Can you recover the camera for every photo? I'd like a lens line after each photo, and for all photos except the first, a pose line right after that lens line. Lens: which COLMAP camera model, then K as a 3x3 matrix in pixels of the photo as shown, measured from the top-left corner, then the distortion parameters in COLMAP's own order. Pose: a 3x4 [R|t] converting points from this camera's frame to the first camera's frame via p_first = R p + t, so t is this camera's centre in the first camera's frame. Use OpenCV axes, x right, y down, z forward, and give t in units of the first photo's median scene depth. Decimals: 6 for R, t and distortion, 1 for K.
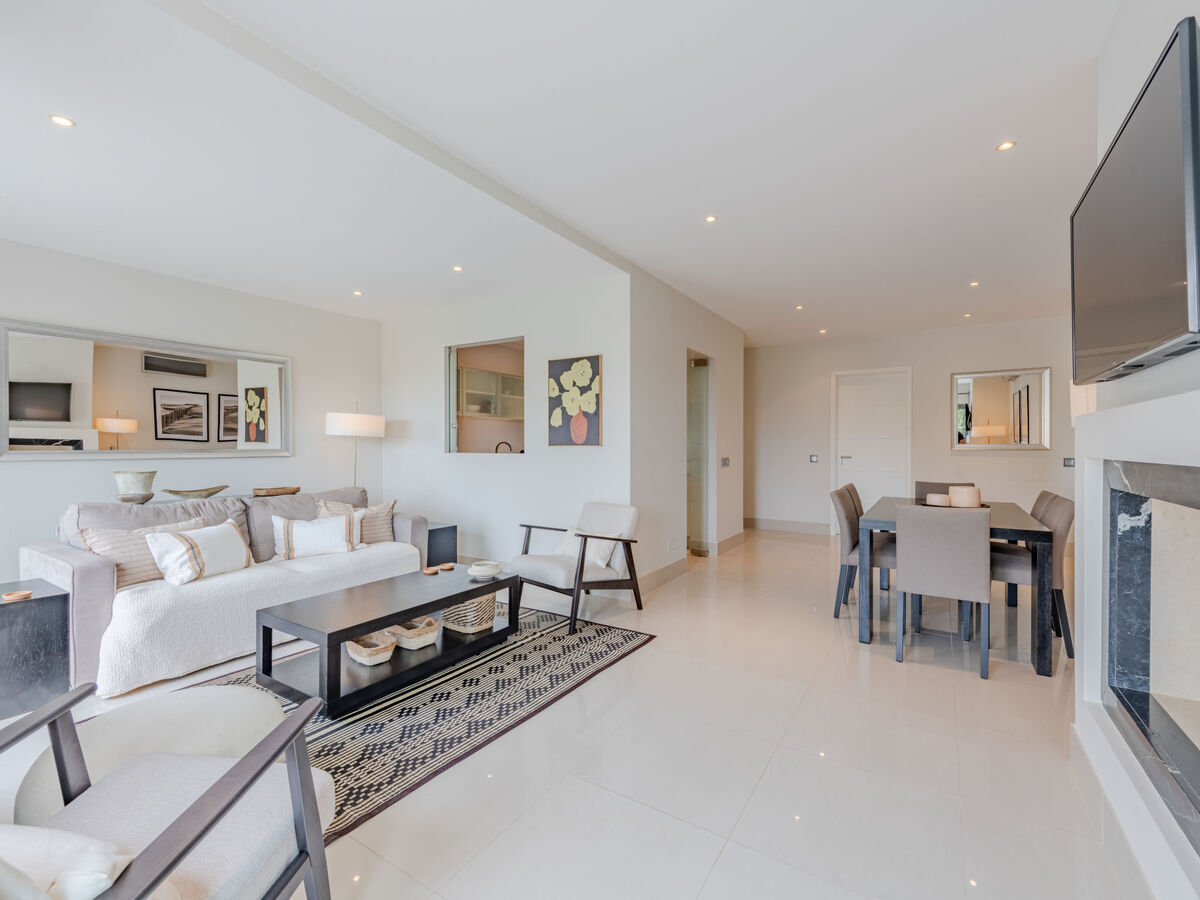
lens RADIAL K [[543.5, 0, 620.3], [0, 543.5, 453.7], [0, 0, 1]] dist [0.013720, -0.000325]
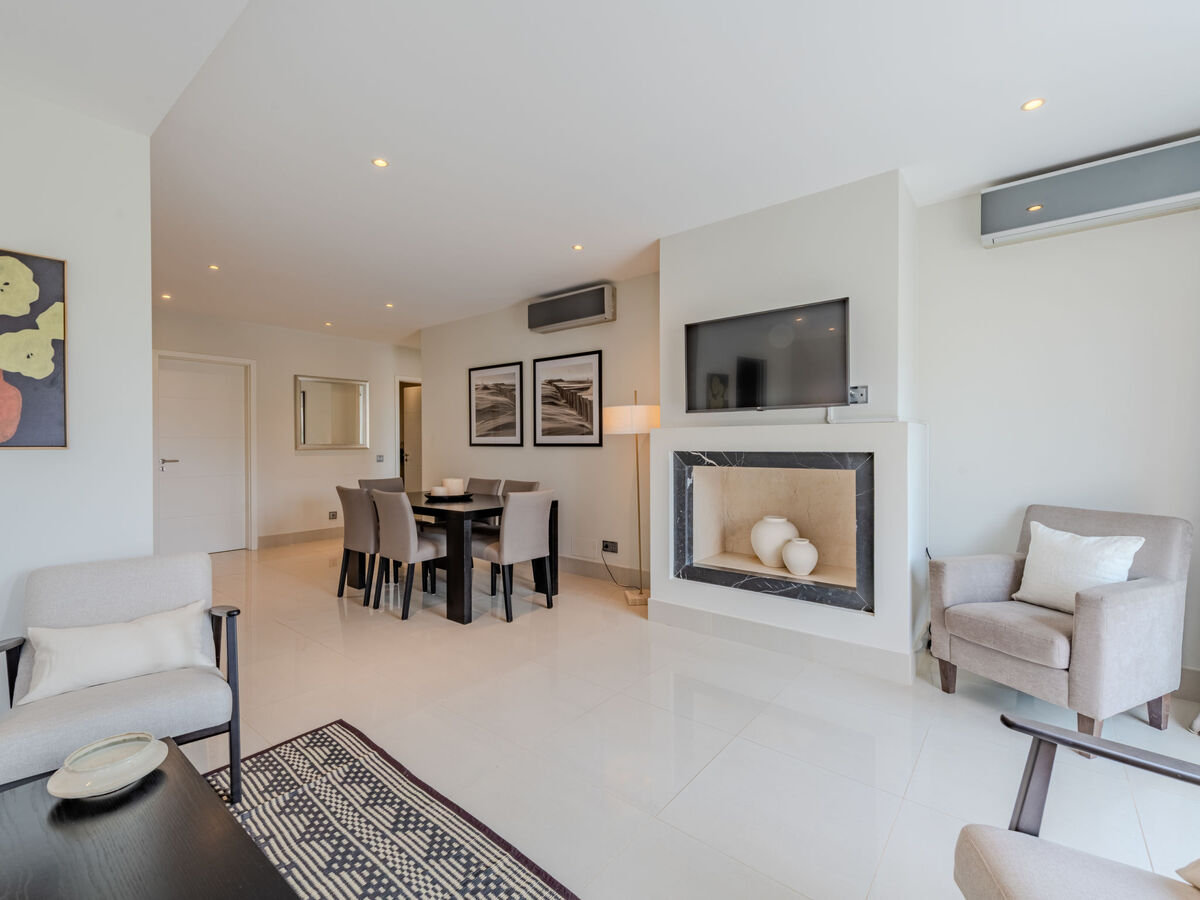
lens RADIAL K [[524.1, 0, 610.7], [0, 524.1, 448.3], [0, 0, 1]] dist [-0.000641, -0.001072]
pose [[0.099649, -0.006757, 0.995000, -0.455432], [0.013572, 0.999893, 0.005431, -0.009947], [-0.994930, 0.012963, 0.099730, 0.467101]]
